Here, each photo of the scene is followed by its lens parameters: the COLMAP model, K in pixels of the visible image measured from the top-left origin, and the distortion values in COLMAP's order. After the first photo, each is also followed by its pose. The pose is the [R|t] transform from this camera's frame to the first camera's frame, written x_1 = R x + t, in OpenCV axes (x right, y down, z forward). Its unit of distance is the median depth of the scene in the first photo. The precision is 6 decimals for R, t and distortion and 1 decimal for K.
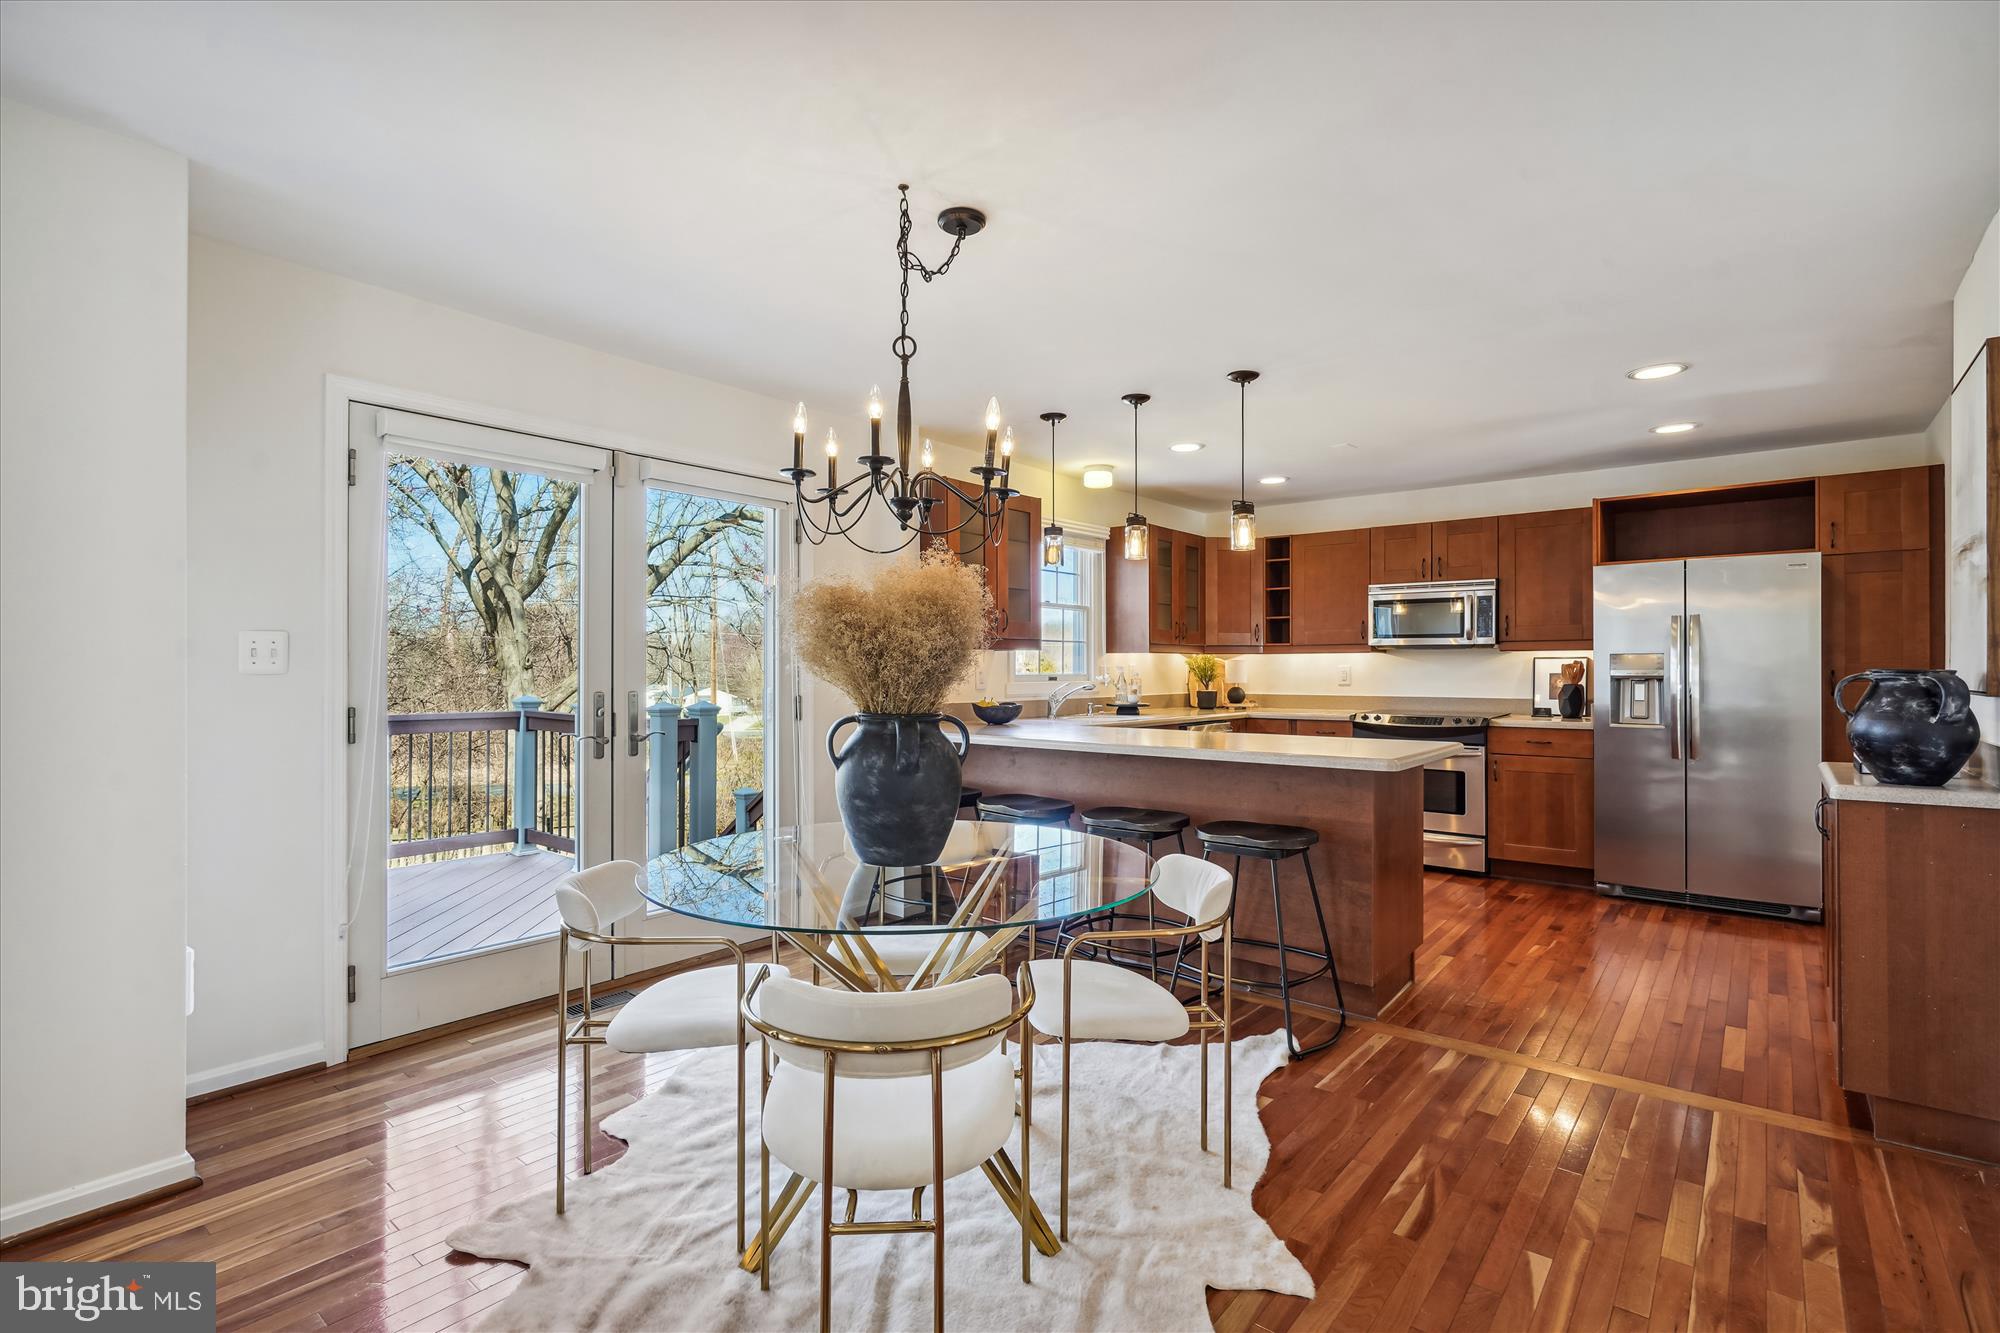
lens RADIAL K [[933.1, 0, 1018.9], [0, 933.1, 673.6], [0, 0, 1]] dist [-0.003122, 0.000719]
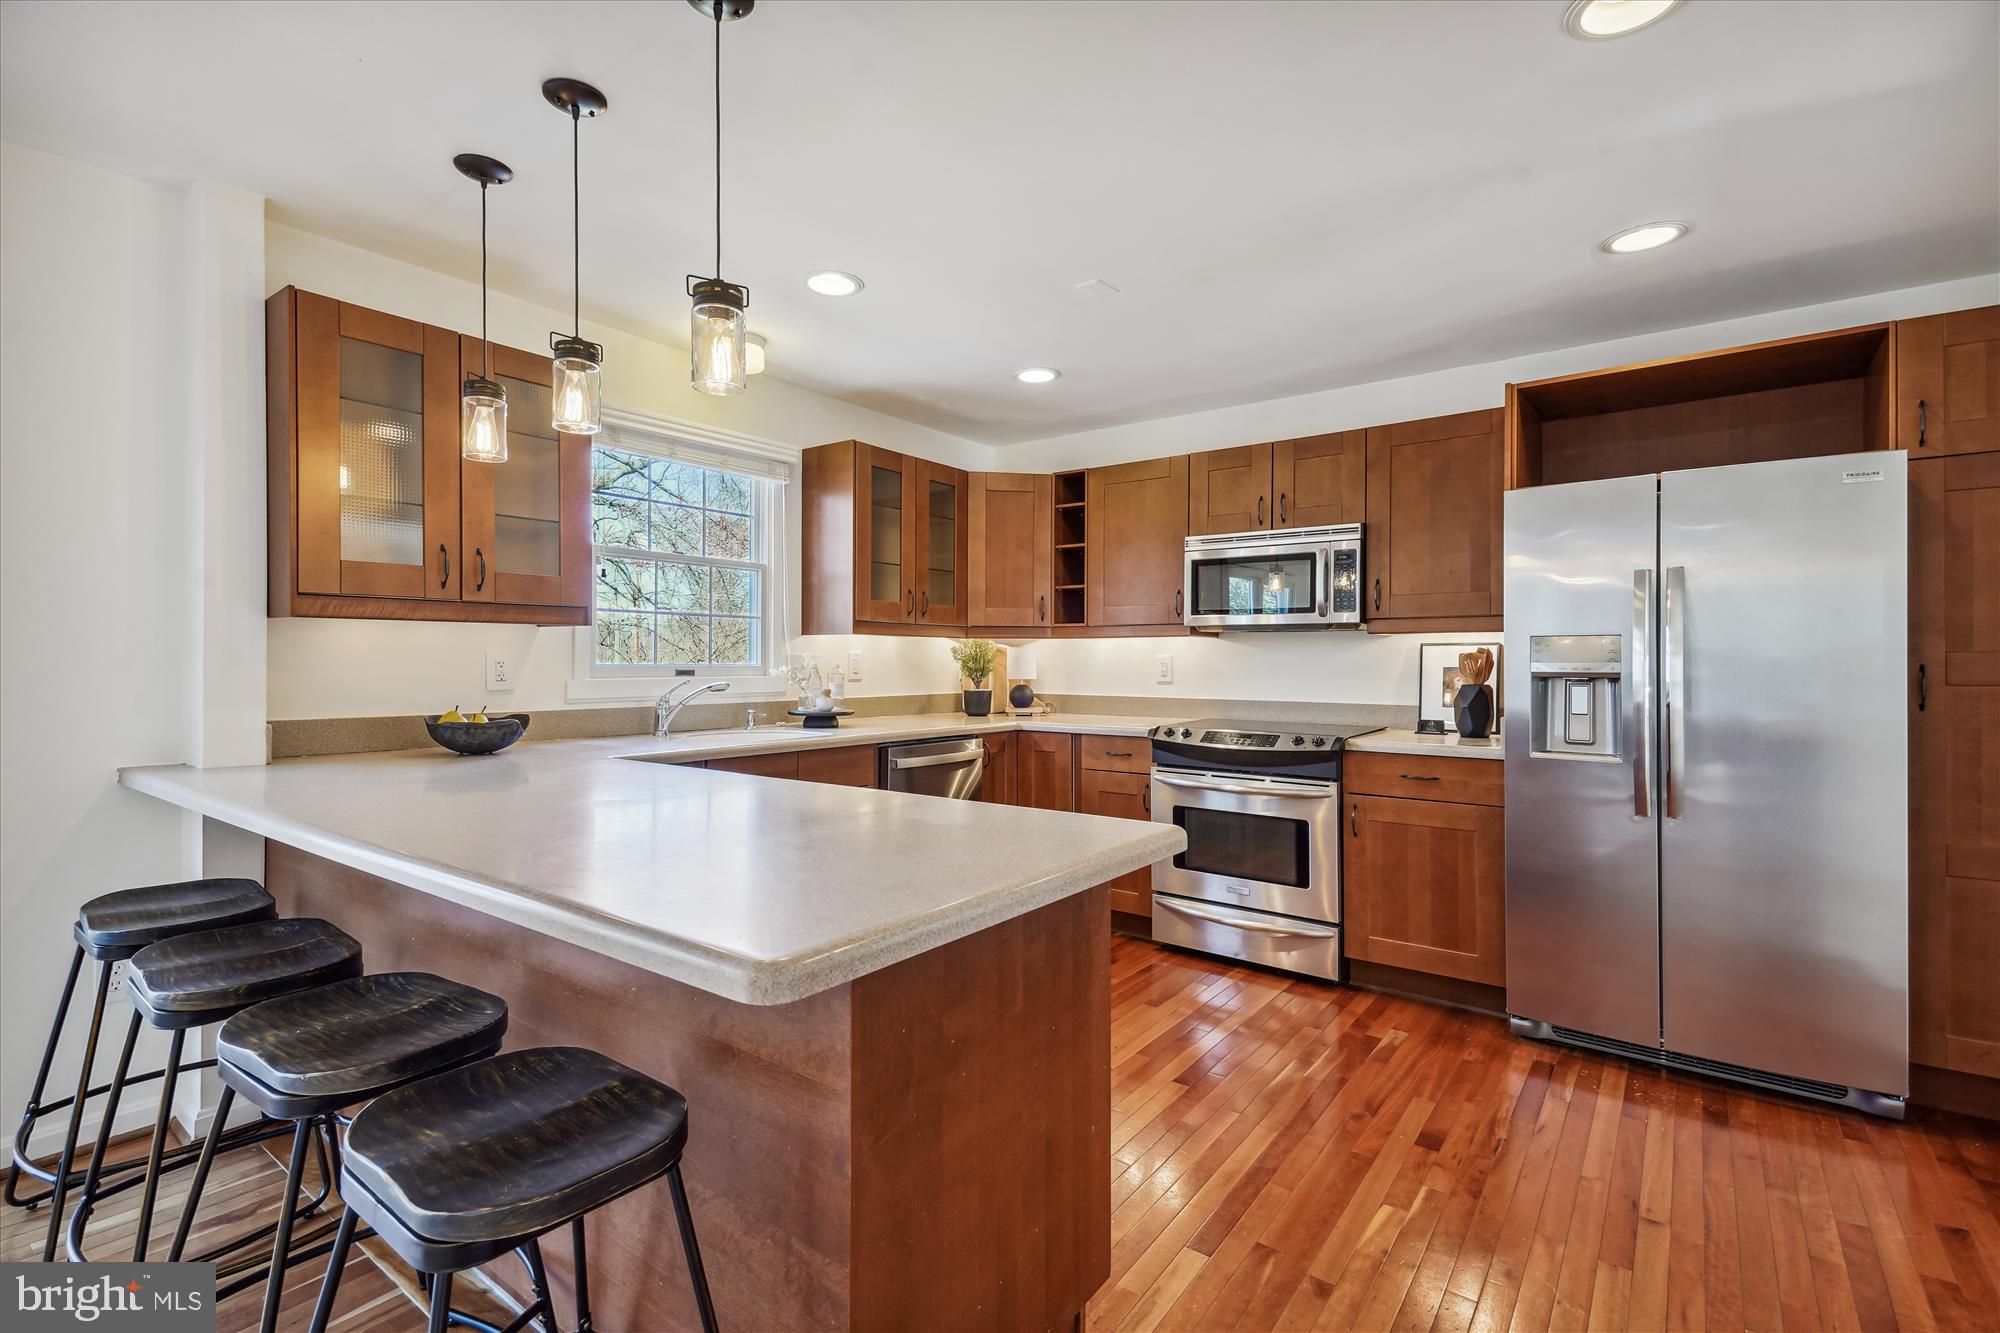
lens RADIAL K [[933.1, 0, 981.2], [0, 933.1, 657.3], [0, 0, 1]] dist [-0.003122, 0.000719]
pose [[0.999607, 0.004197, 0.027722, 0.234161], [-0.003999, 0.999966, -0.007193, -0.001449], [-0.027751, 0.007079, 0.999590, 0.364181]]
